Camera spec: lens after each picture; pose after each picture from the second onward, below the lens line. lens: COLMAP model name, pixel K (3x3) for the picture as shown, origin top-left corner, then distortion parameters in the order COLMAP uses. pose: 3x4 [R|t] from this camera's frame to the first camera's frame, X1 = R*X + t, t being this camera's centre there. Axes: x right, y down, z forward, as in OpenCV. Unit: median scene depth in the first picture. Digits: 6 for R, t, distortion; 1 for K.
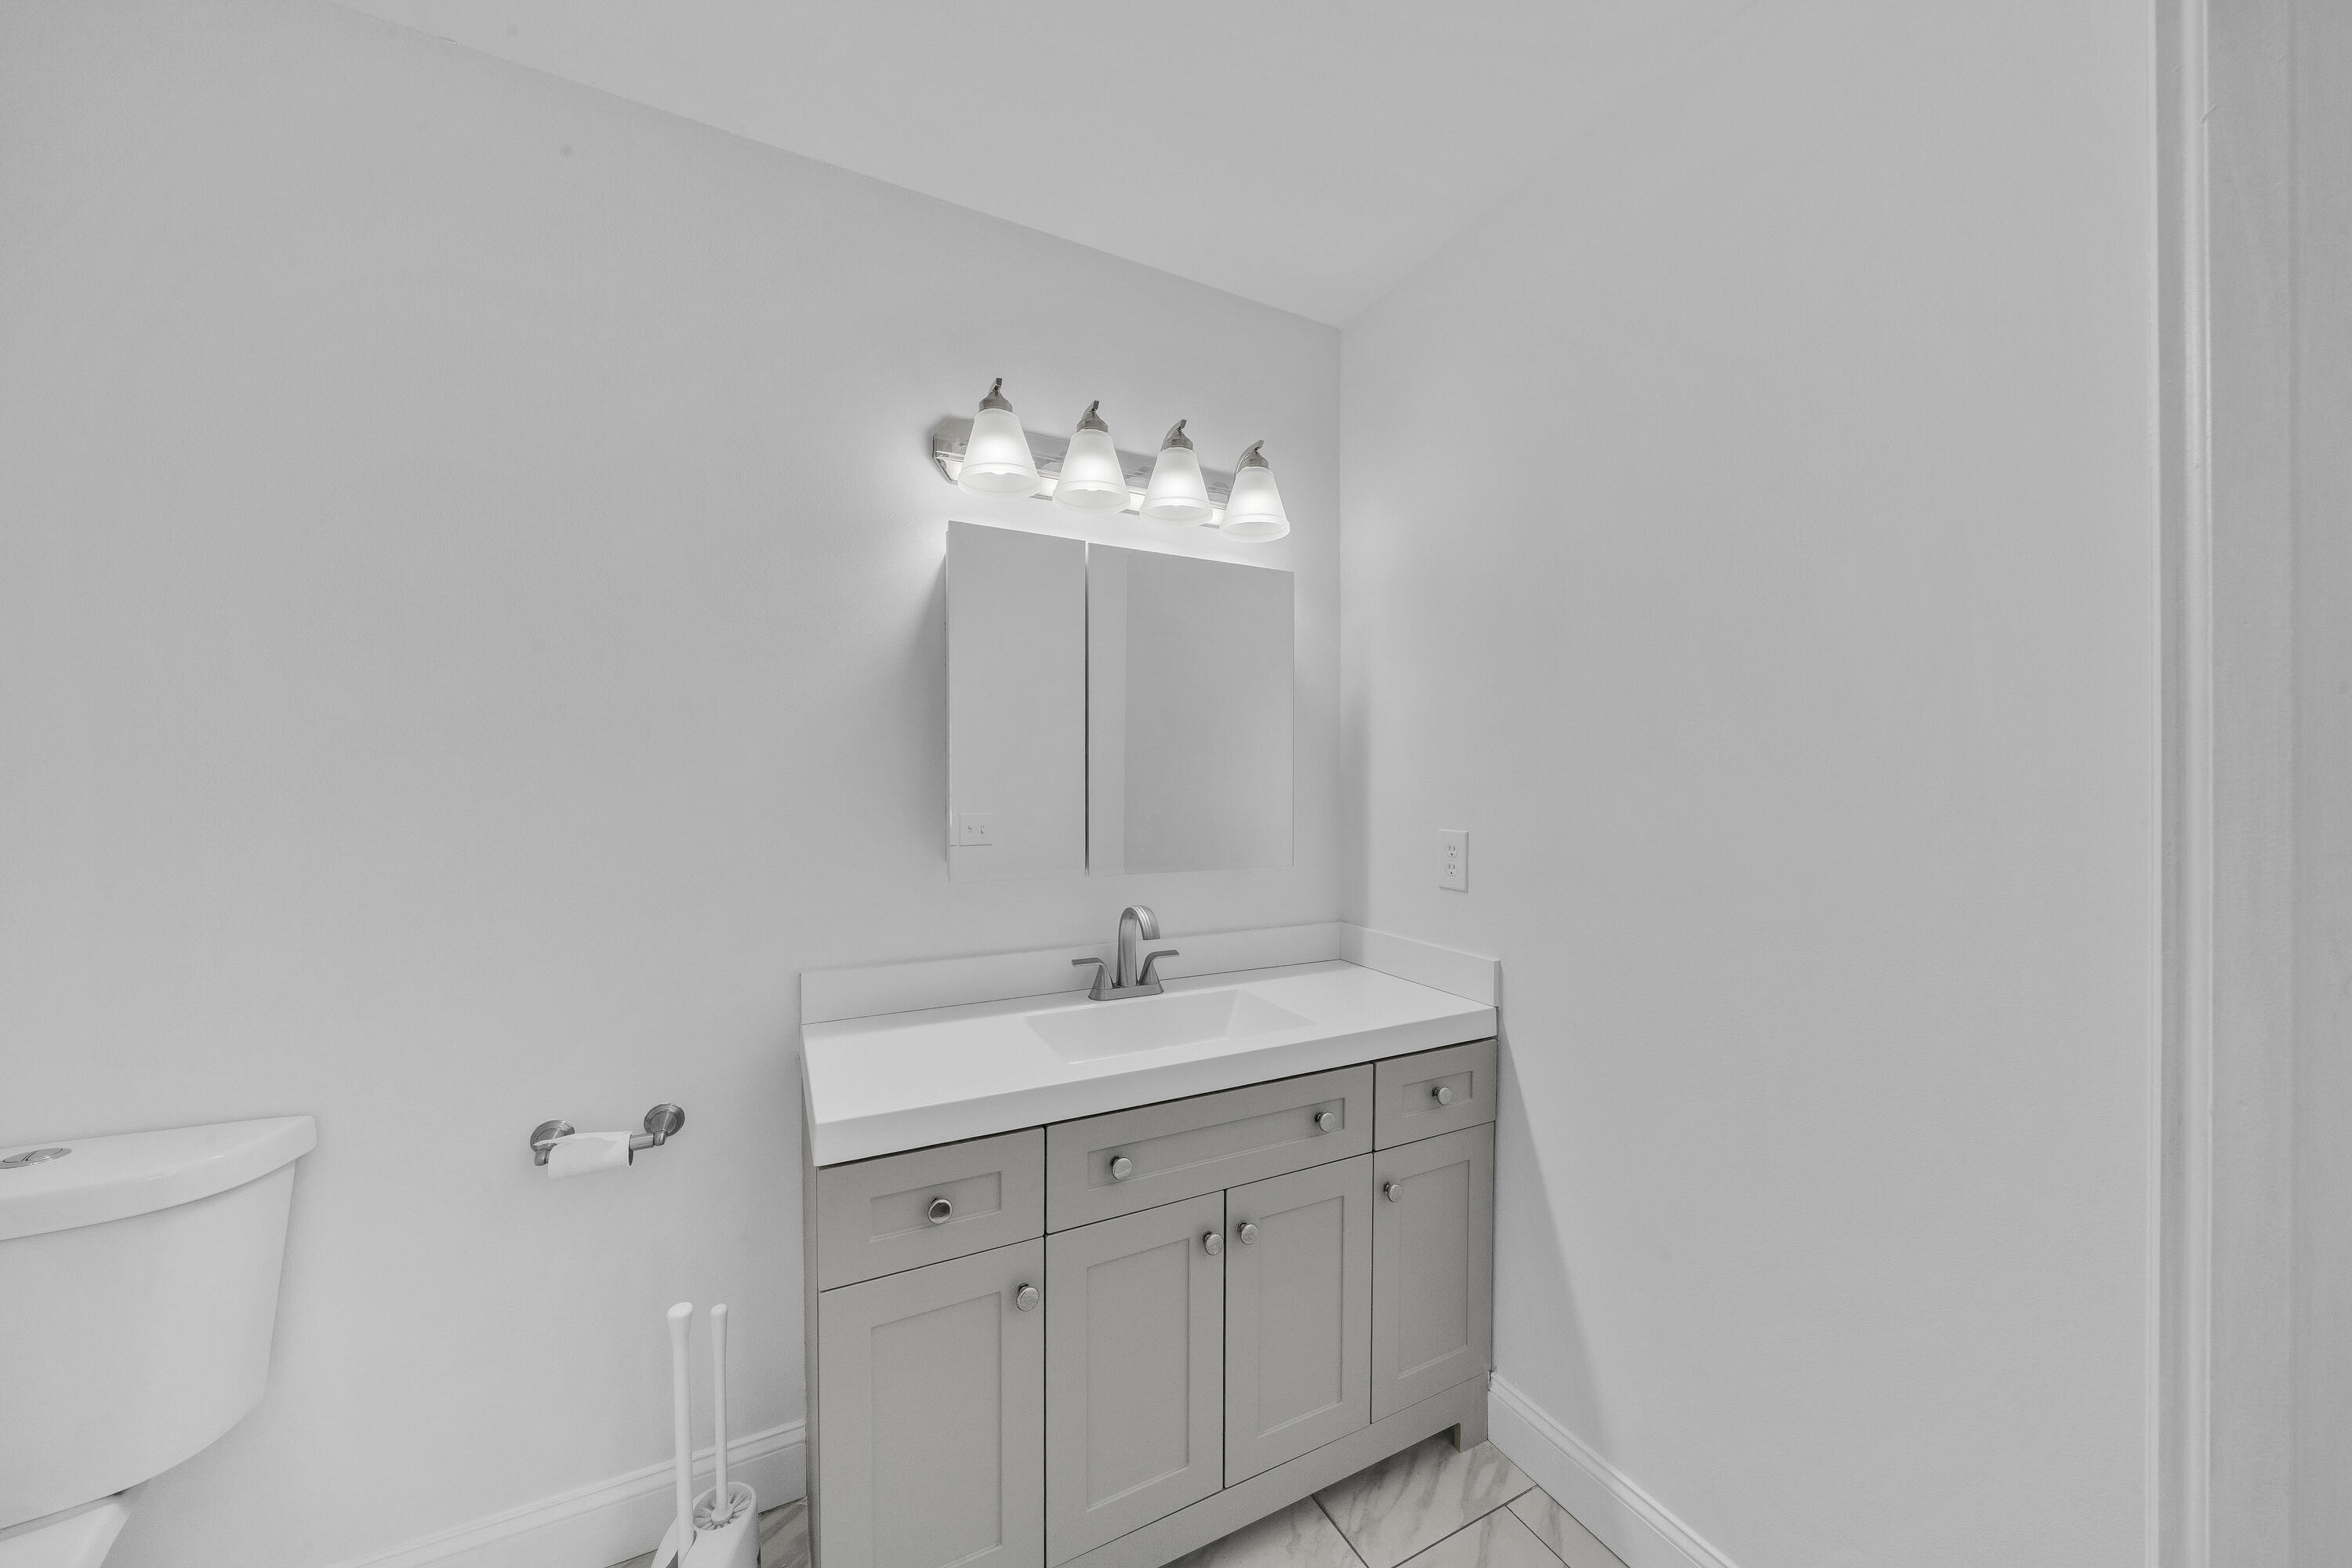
lens RADIAL K [[805.0, 0, 1176.0], [0, 805.0, 784.0], [0, 0, 1]] dist [-0.000543, 0.000015]
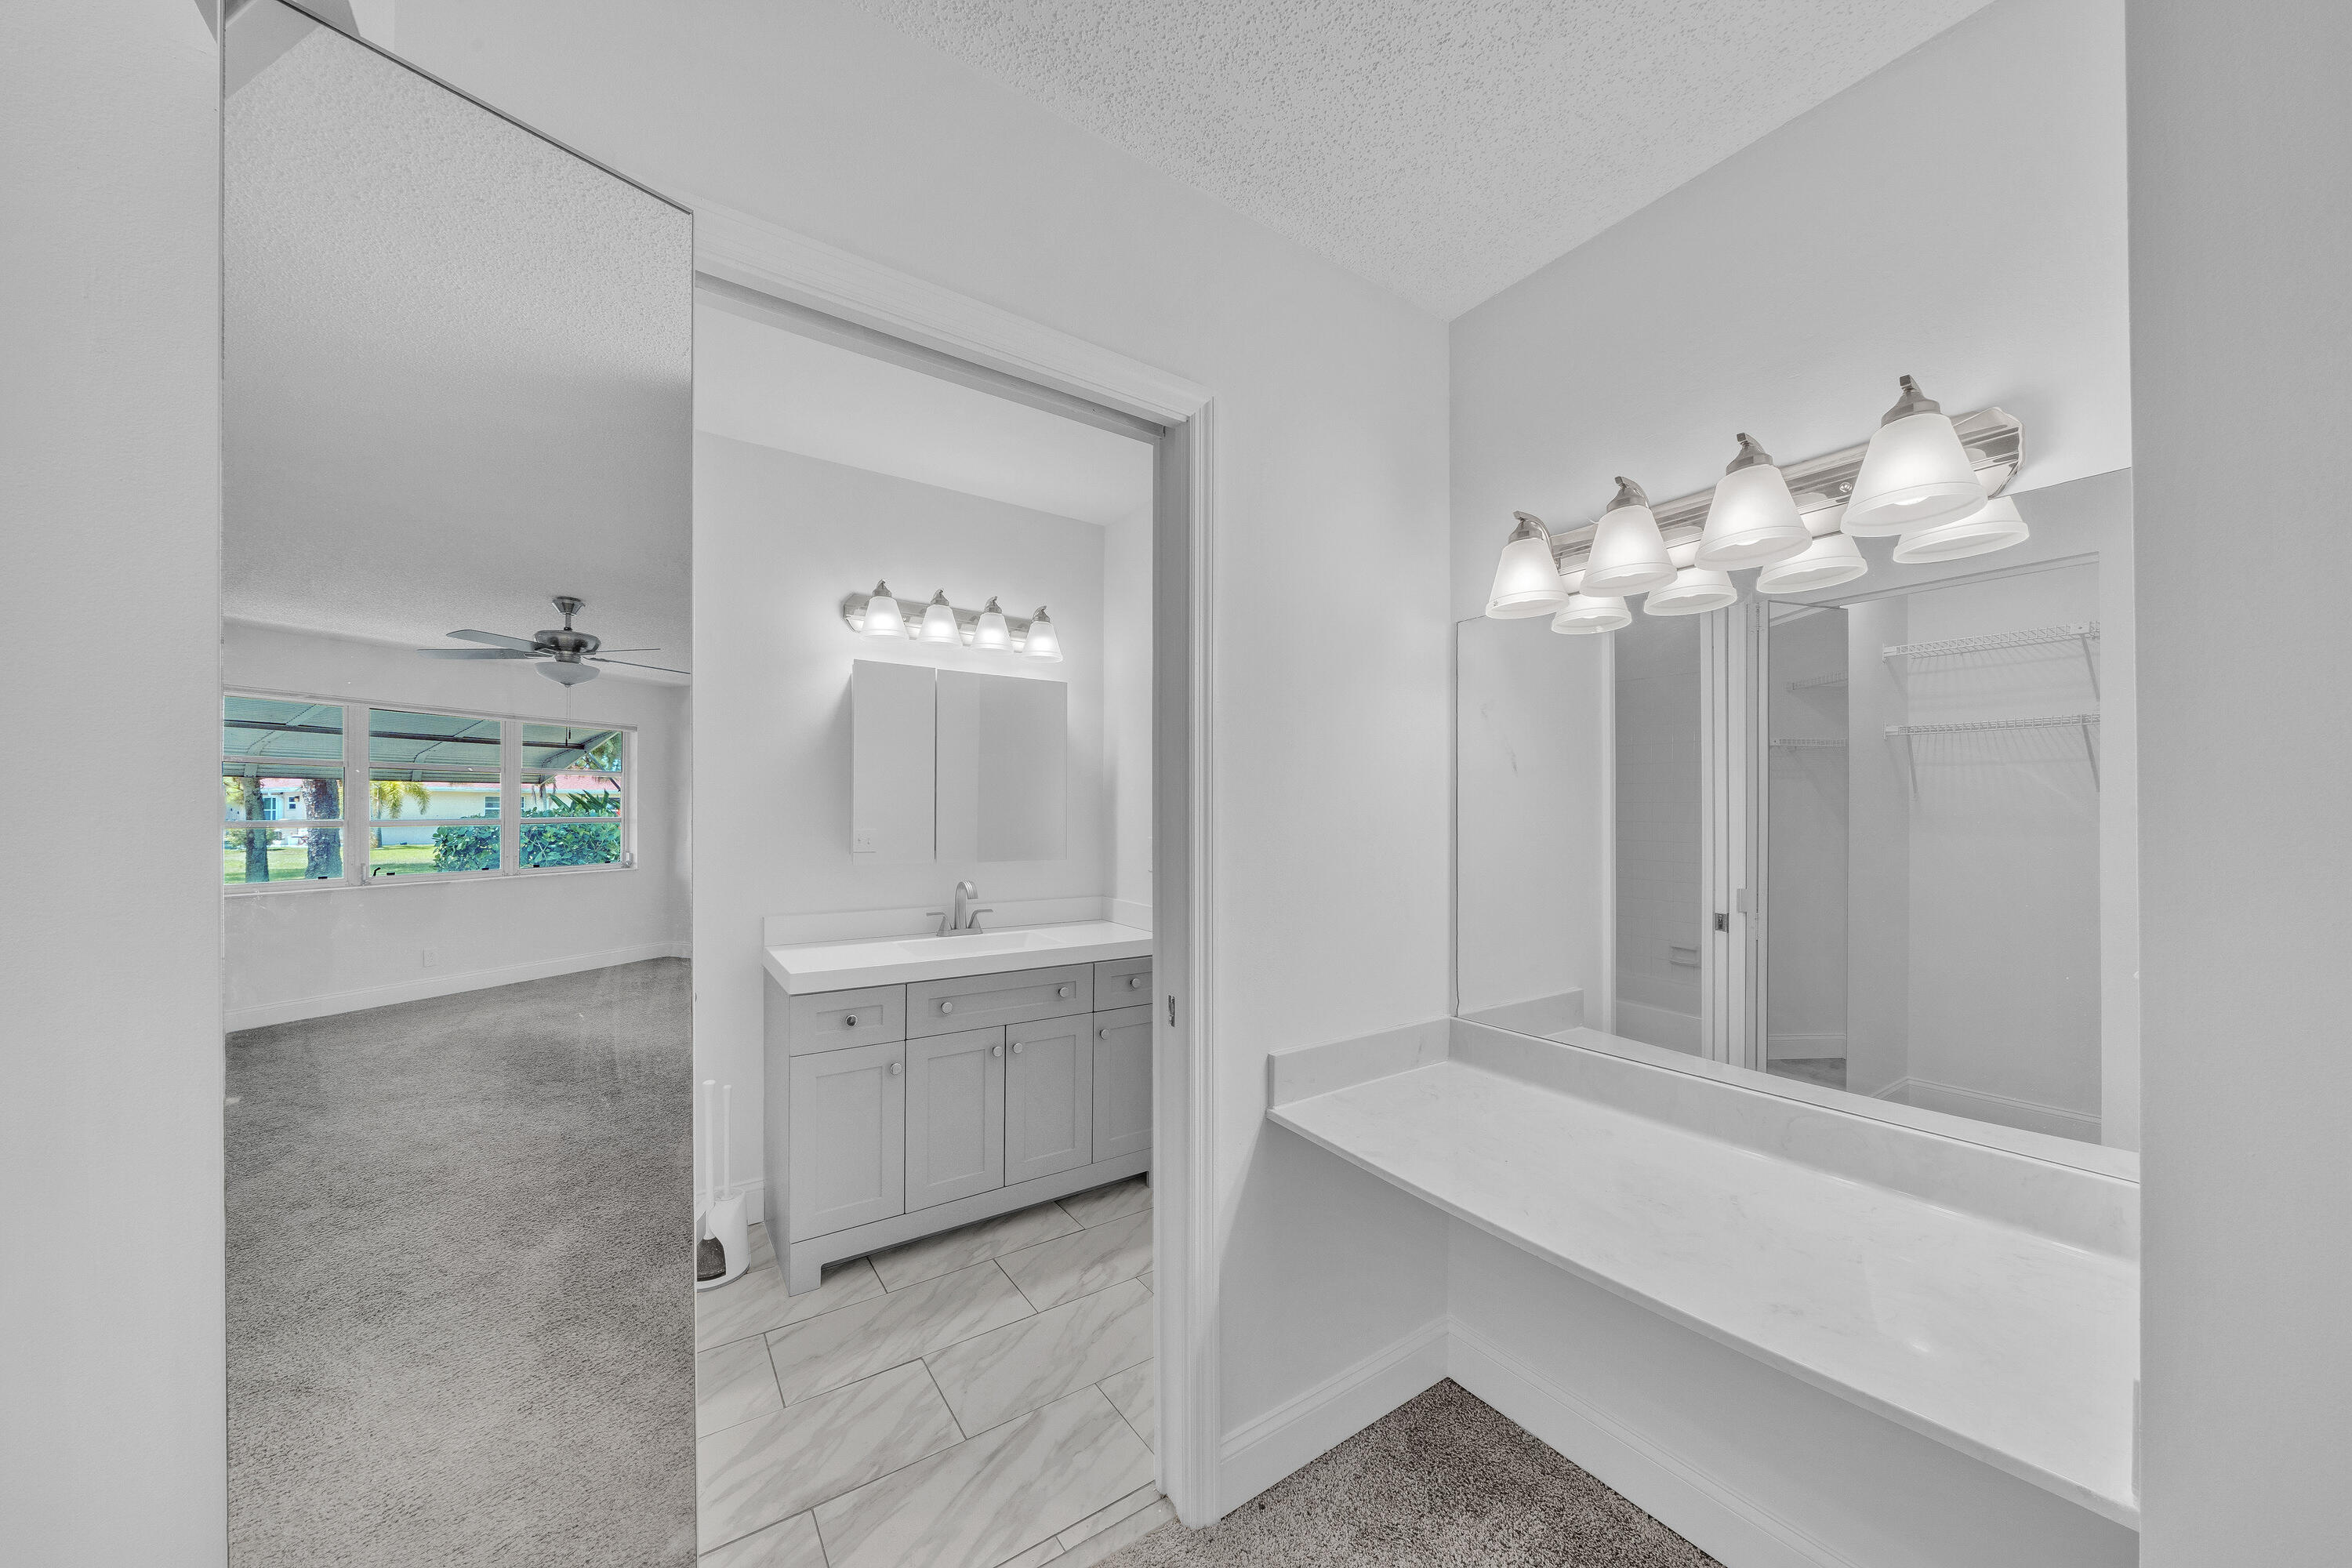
lens RADIAL K [[809.9, 0, 1163.4], [0, 809.9, 812.9], [0, 0, 1]] dist [-0.000293, -0.000041]
pose [[0.993227, 0.009861, 0.115772, 0.181539], [-0.011242, 0.999873, 0.011285, -0.018931], [-0.115646, -0.012510, 0.993212, -0.815846]]
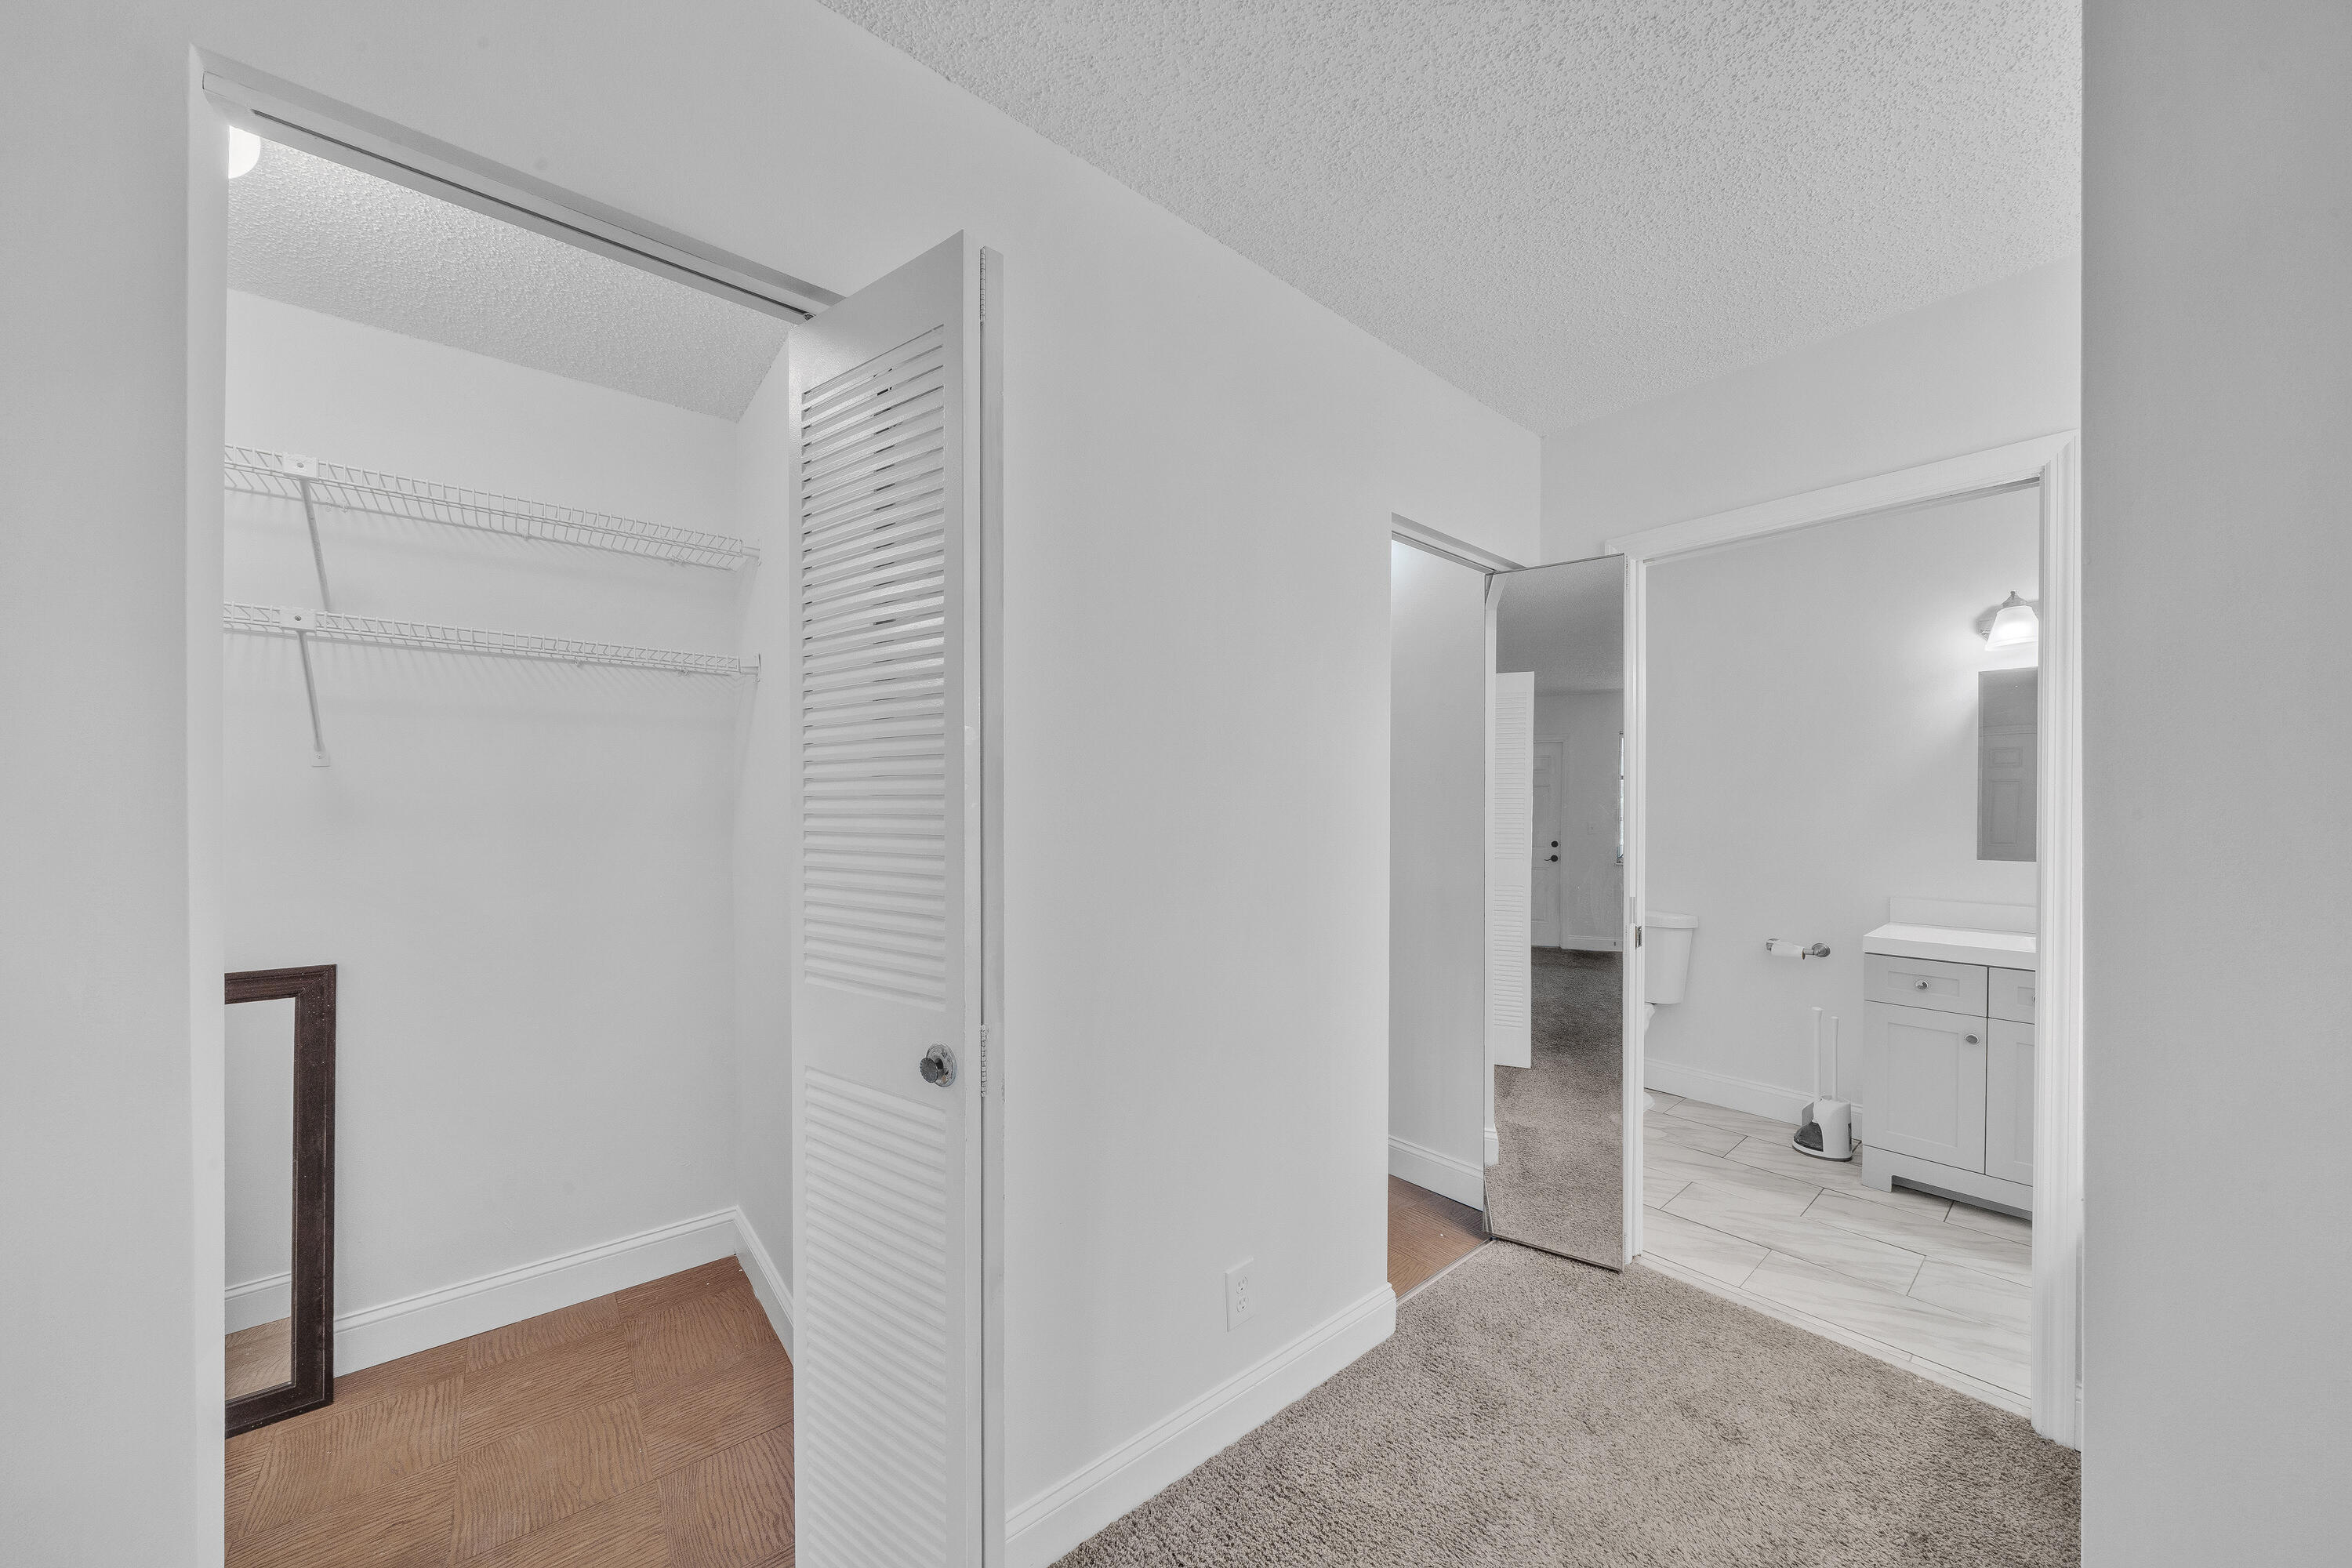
lens RADIAL K [[809.9, 0, 1163.4], [0, 809.9, 812.9], [0, 0, 1]] dist [-0.000293, -0.000041]
pose [[0.211337, 0.012151, -0.977338, 1.178775], [-0.000358, 0.999924, 0.012354, -0.011864], [0.977413, -0.002261, 0.211325, -1.282946]]
